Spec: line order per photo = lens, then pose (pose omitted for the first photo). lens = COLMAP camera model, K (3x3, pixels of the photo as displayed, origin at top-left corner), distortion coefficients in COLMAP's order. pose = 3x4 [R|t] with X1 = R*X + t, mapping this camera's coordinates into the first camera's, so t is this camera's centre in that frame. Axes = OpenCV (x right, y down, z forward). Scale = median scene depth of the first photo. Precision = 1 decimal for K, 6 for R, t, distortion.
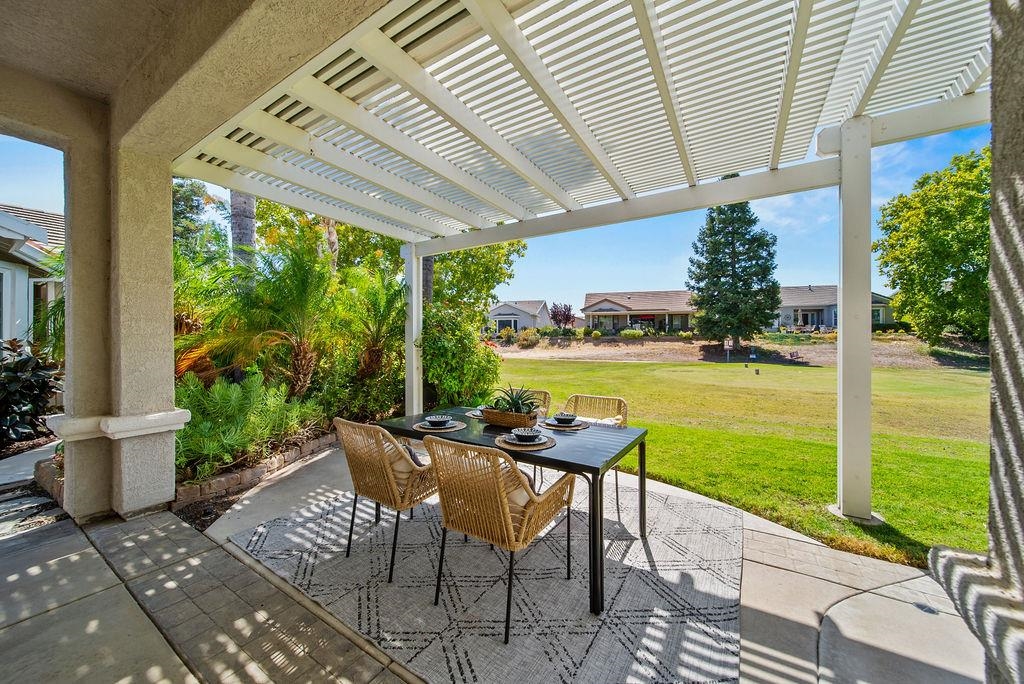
lens RADIAL K [[370.2, 0, 501.9], [0, 370.2, 340.1], [0, 0, 1]] dist [-0.000356, -0.001258]
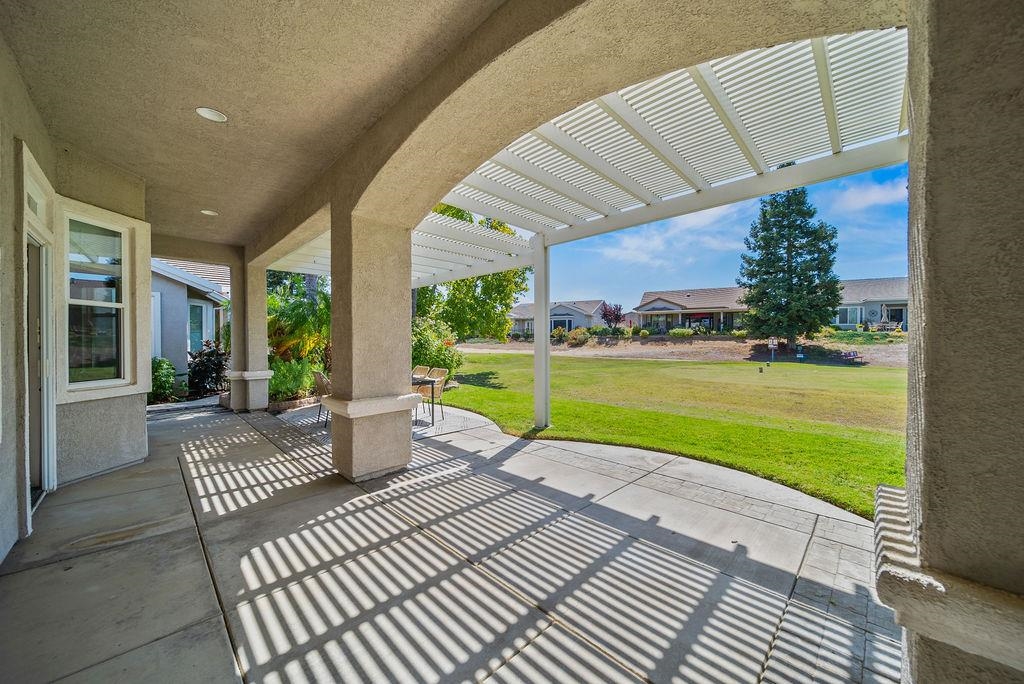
lens RADIAL K [[370.2, 0, 497.3], [0, 370.2, 342.7], [0, 0, 1]] dist [-0.000356, -0.001258]
pose [[0.972957, 0.001030, -0.230986, 0.112596], [0.001581, 0.999937, 0.011120, -0.001696], [0.230983, -0.011184, 0.972894, -0.099758]]
